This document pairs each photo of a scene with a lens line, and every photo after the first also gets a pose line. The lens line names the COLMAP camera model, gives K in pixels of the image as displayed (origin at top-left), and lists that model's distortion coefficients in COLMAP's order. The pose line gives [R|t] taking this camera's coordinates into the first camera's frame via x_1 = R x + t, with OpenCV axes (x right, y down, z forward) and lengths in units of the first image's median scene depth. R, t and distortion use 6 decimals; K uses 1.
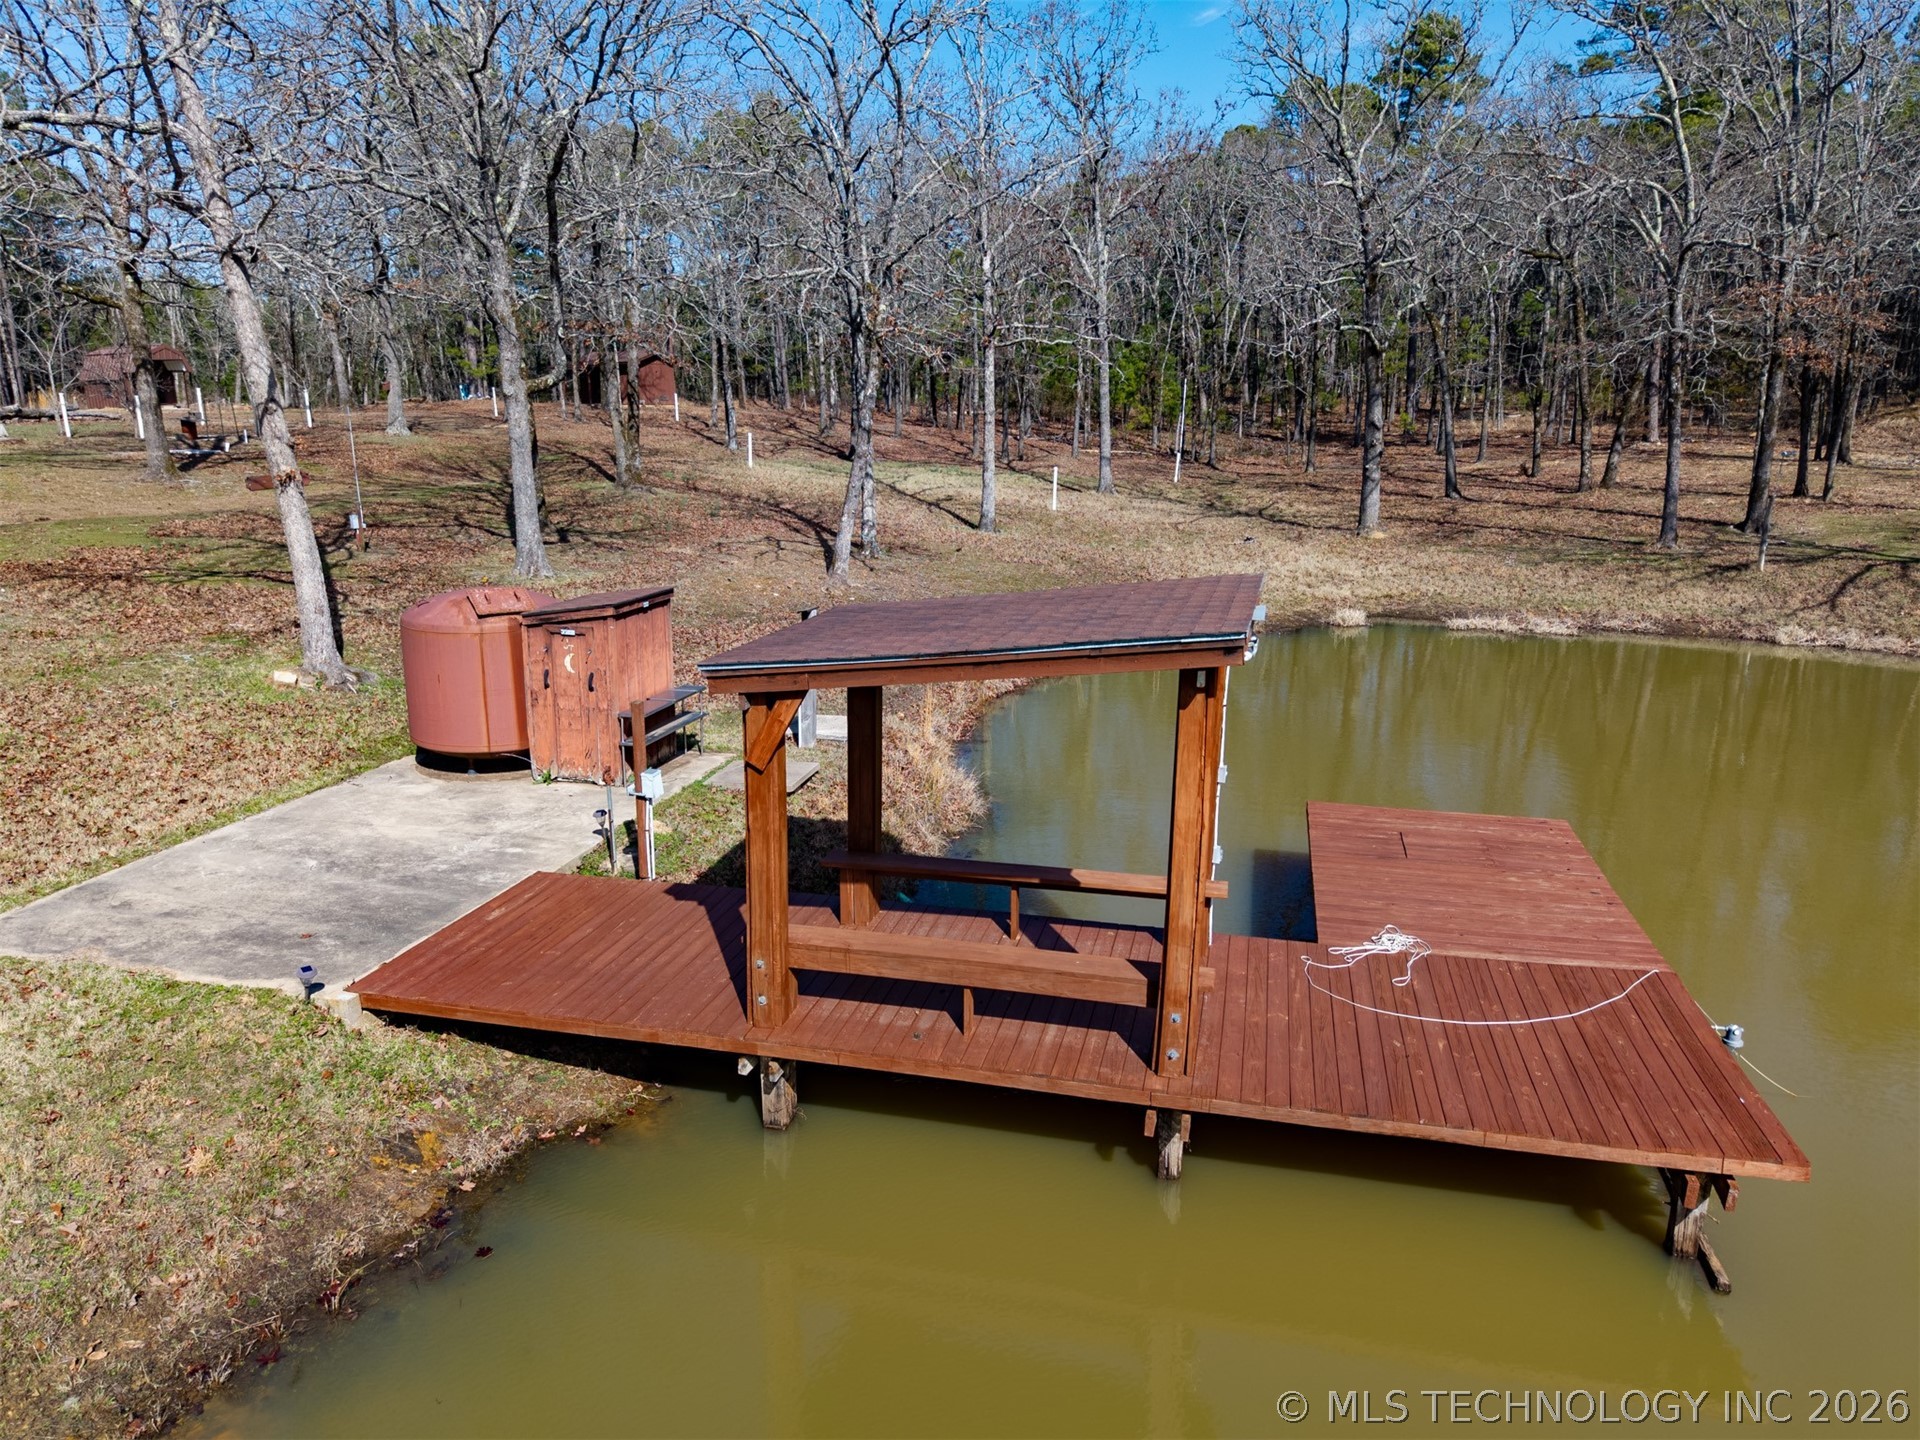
lens RADIAL K [[1269.6, 0, 942.6], [0, 1269.6, 767.4], [0, 0, 1]] dist [-0.004324, -0.001160]
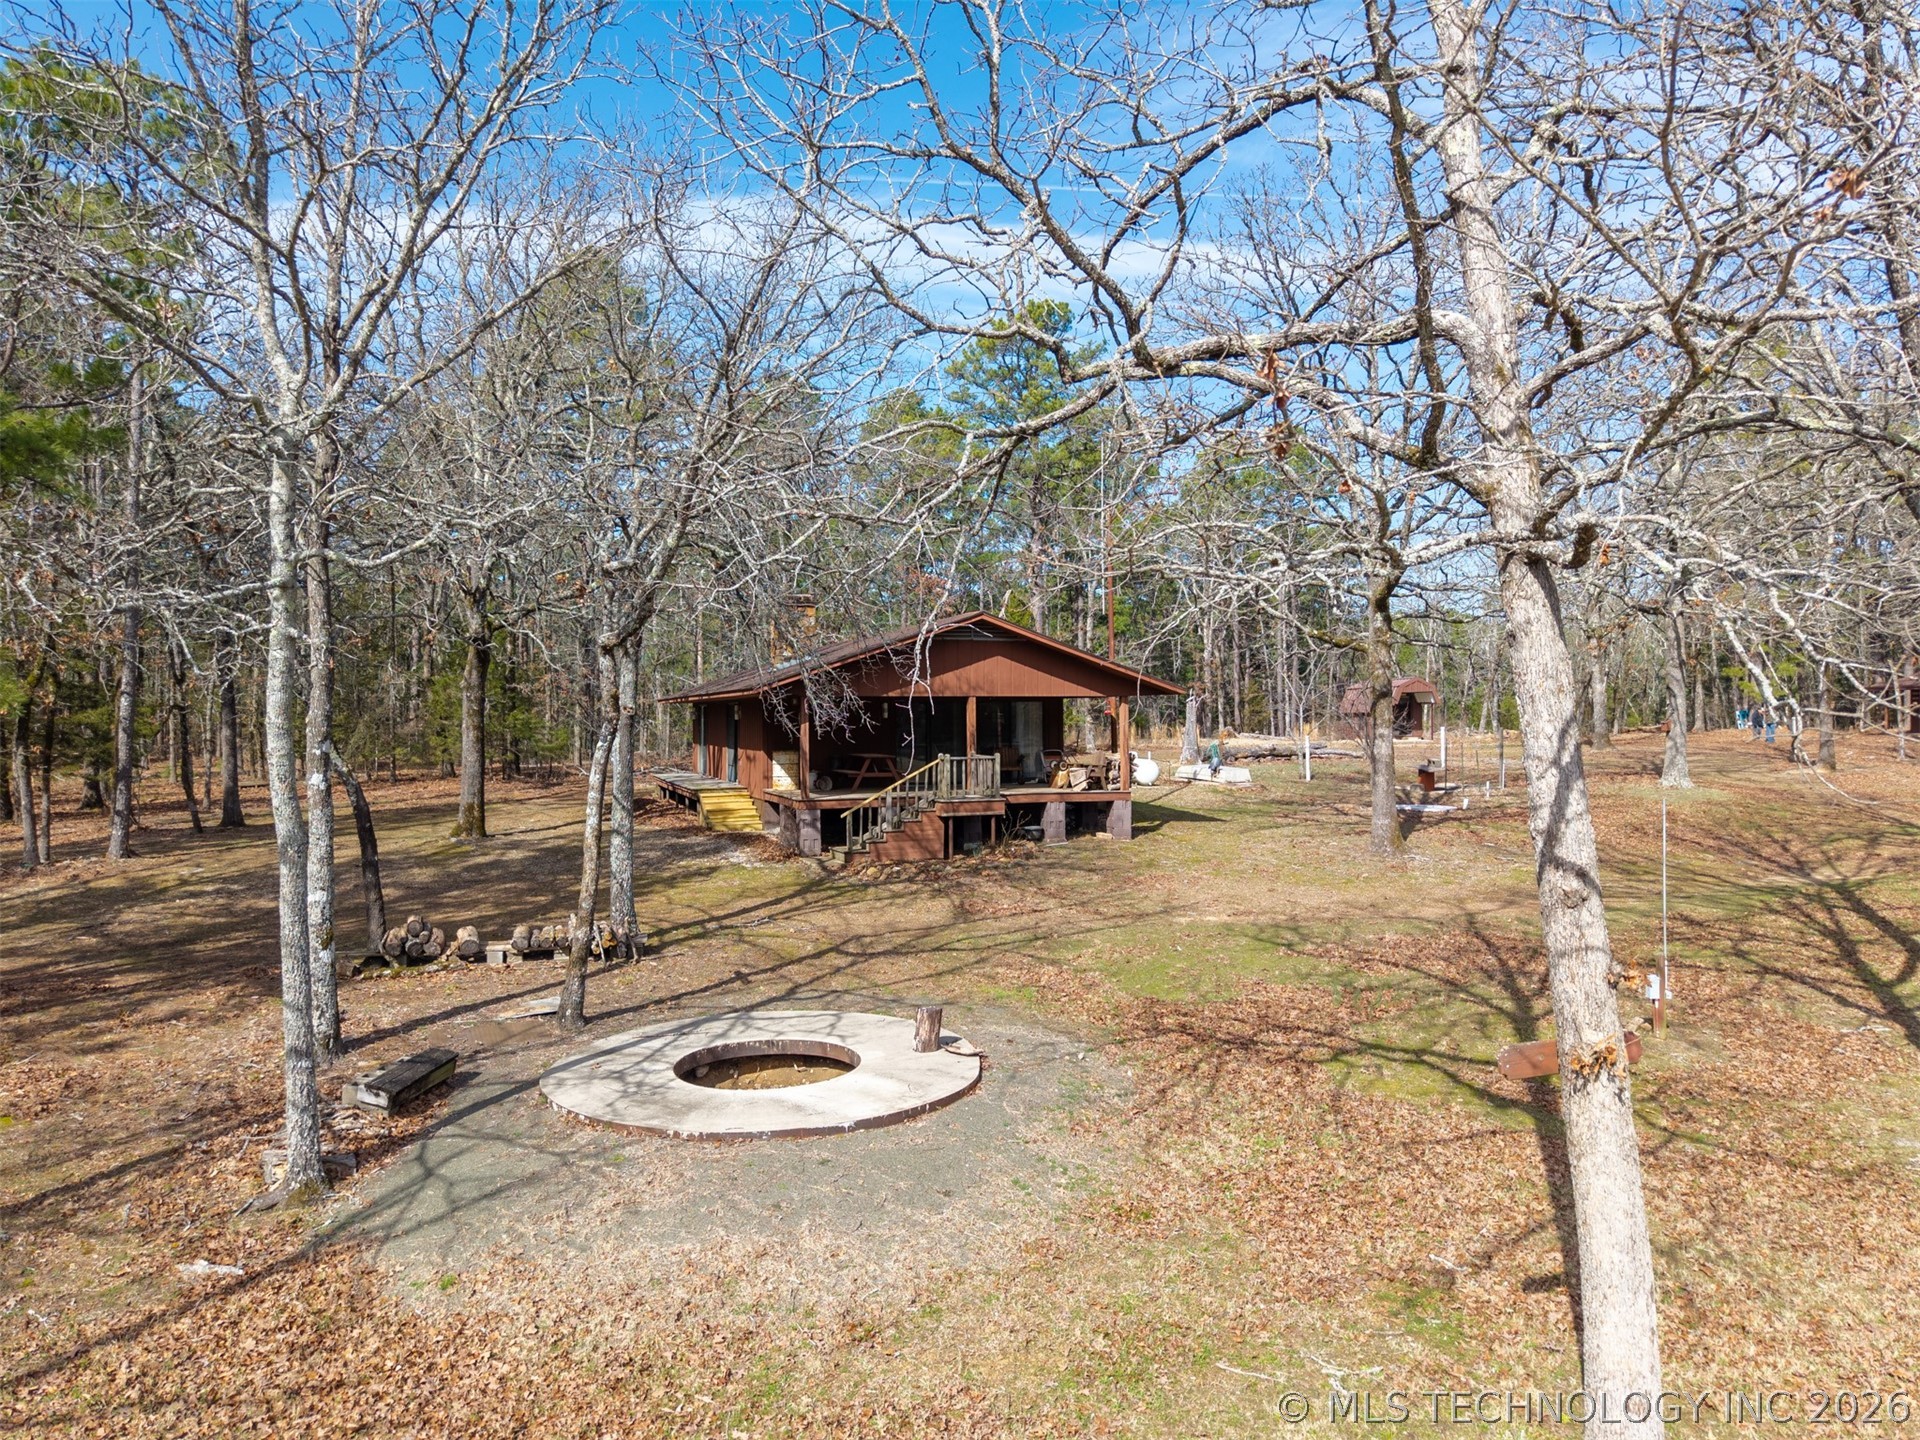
lens RADIAL K [[1298.9, 0, 960.0], [0, 1298.9, 720.0], [0, 0, 1]] dist [-0.007479, -0.000283]
pose [[0.643384, -0.009976, -0.765478, -0.323116], [-0.201288, 0.962527, -0.181726, -0.212641], [0.738607, 0.271001, 0.617267, 0.554336]]
